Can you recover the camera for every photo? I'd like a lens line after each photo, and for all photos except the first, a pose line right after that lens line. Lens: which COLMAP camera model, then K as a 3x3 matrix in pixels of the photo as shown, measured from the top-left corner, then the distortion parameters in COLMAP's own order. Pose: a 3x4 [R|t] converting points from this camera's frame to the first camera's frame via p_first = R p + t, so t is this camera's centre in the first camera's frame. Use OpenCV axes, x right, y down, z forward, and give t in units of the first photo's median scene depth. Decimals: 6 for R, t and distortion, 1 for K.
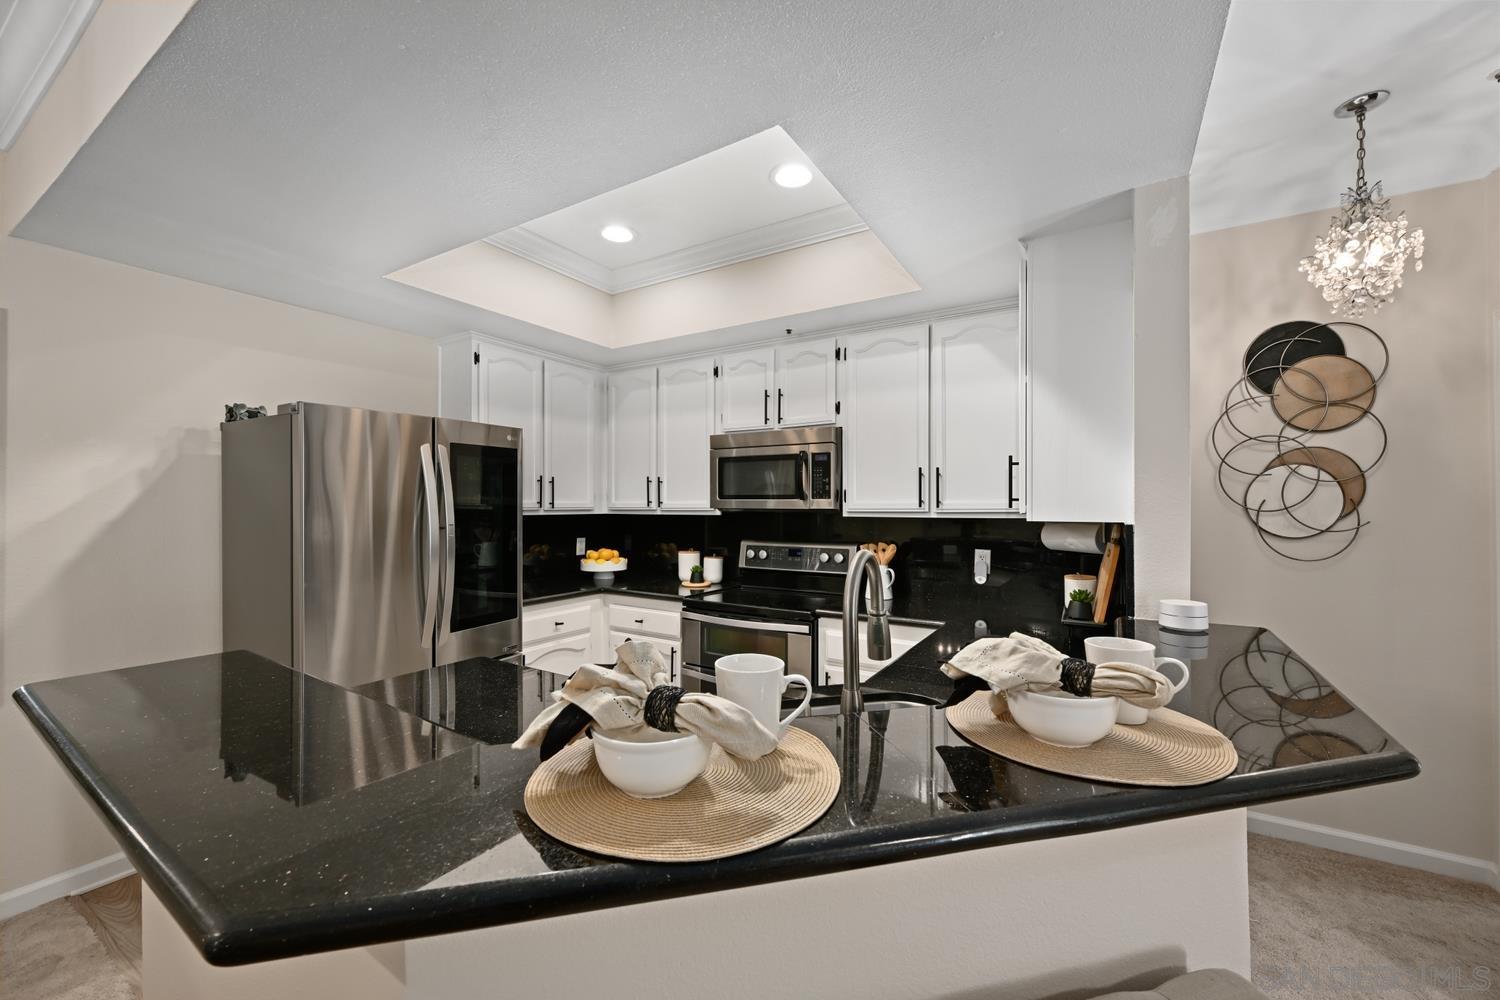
lens RADIAL K [[588.4, 0, 750.4], [0, 588.4, 501.0], [0, 0, 1]] dist [-0.001439, -0.000102]
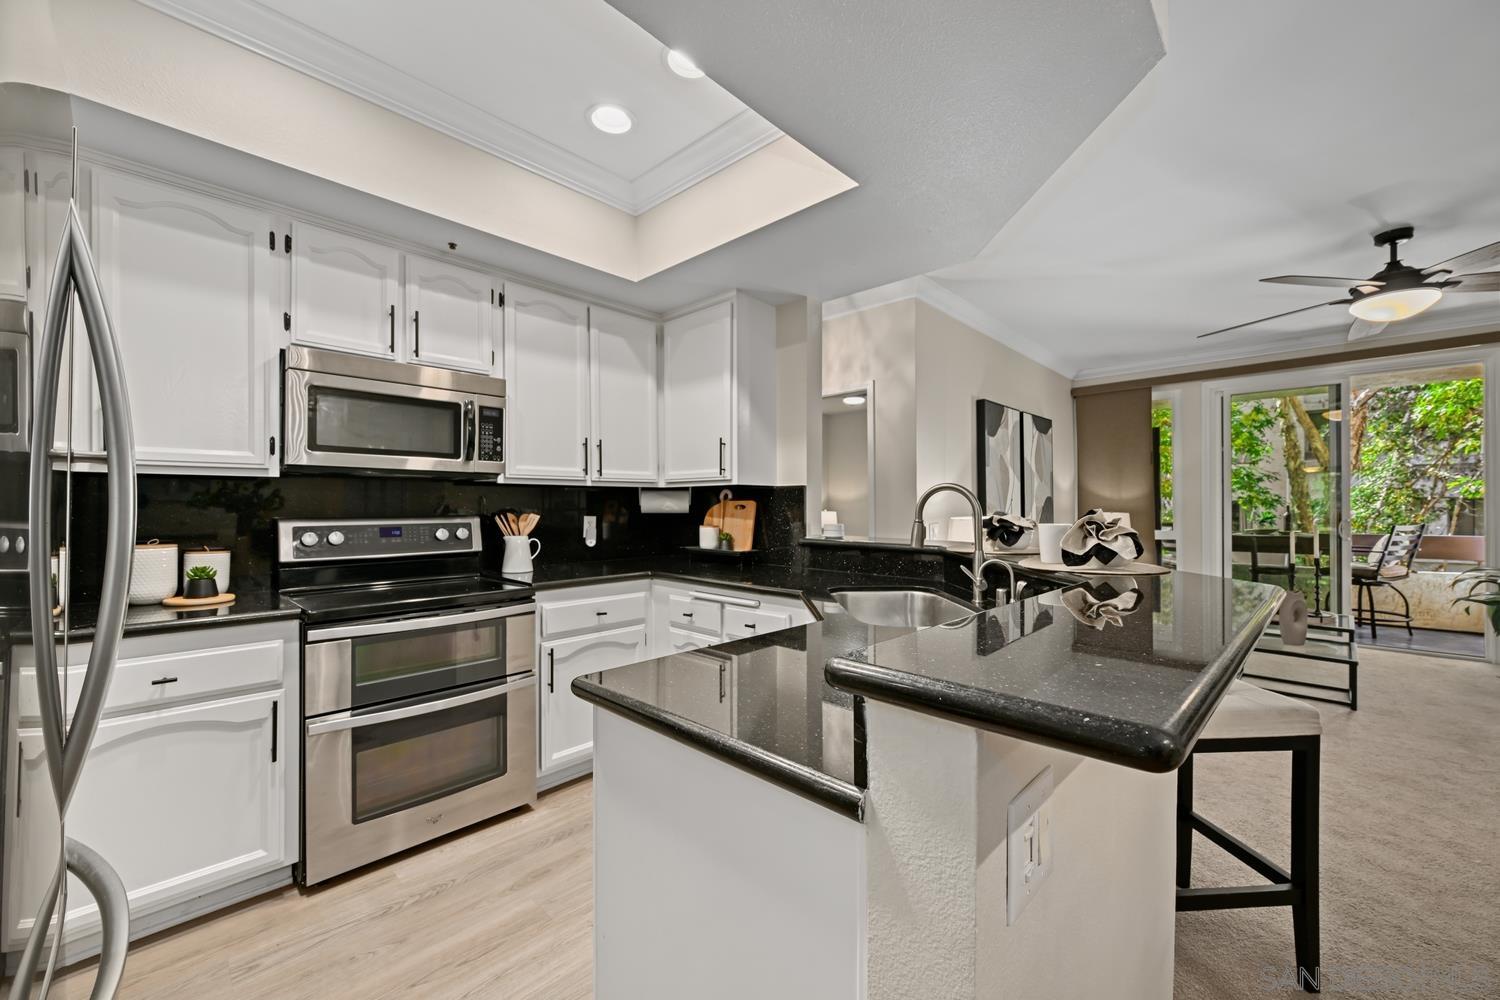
lens RADIAL K [[588.4, 0, 753.2], [0, 588.4, 502.5], [0, 0, 1]] dist [-0.001439, -0.000102]
pose [[0.202567, 0.004935, 0.979256, -0.640944], [-0.007819, 0.999964, -0.003421, 0.056716], [-0.979237, -0.006964, 0.202599, 0.456204]]
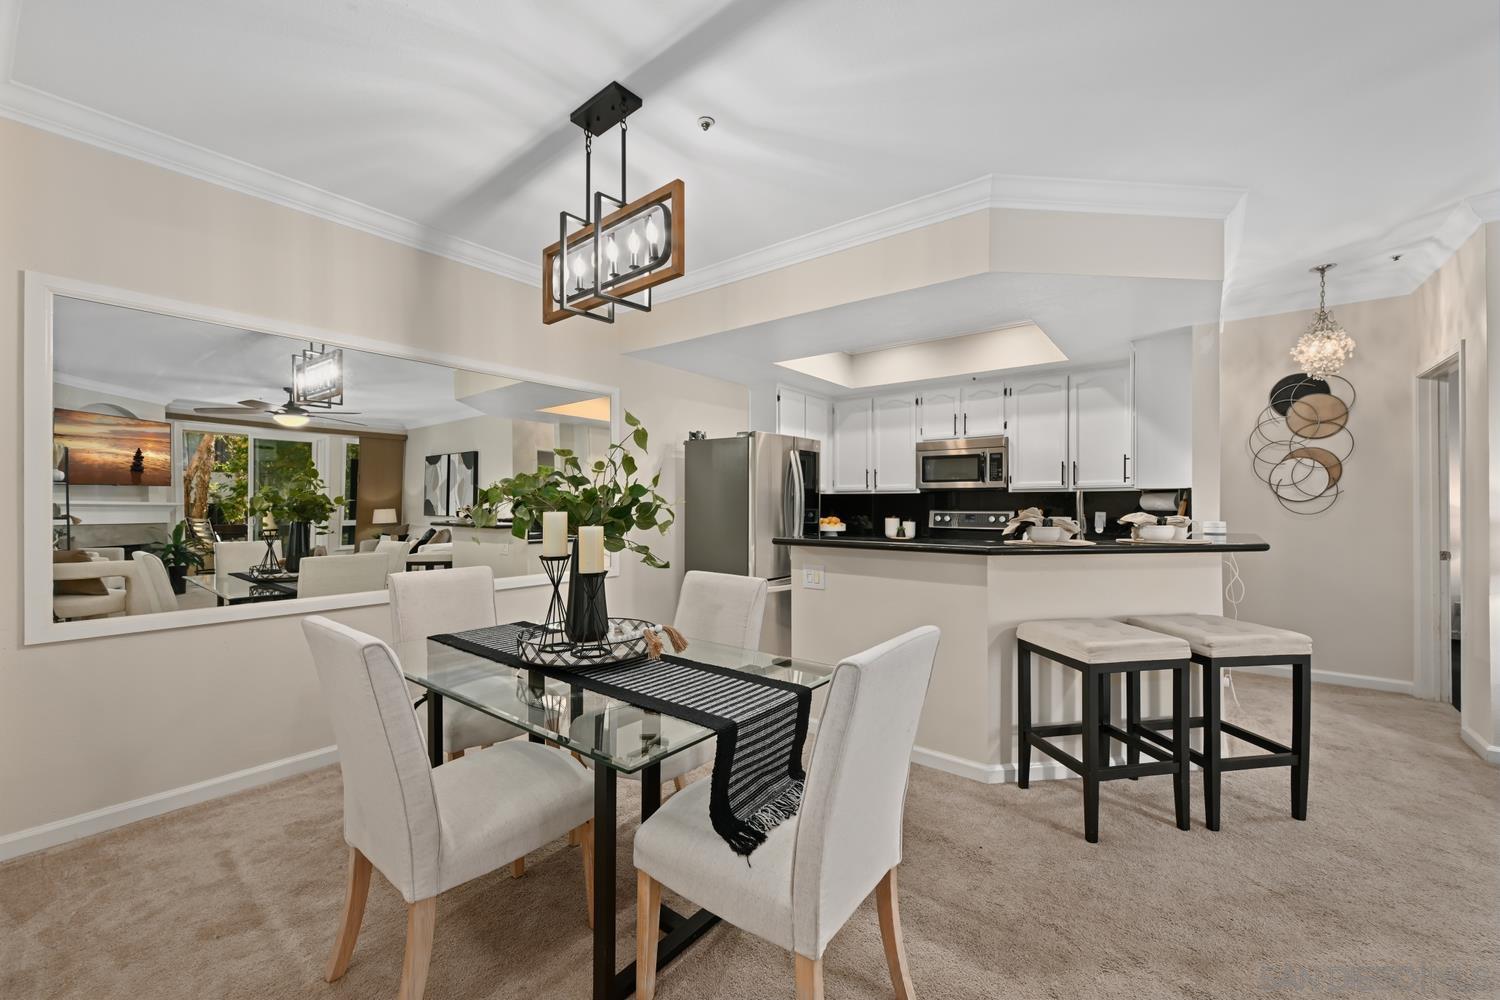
lens RADIAL K [[588.4, 0, 748.5], [0, 588.4, 502.2], [0, 0, 1]] dist [-0.001439, -0.000102]
pose [[0.994215, -0.000593, -0.107407, -0.391280], [0.001176, 0.999985, 0.005362, 0.045411], [0.107402, -0.005457, 0.994201, -0.708227]]
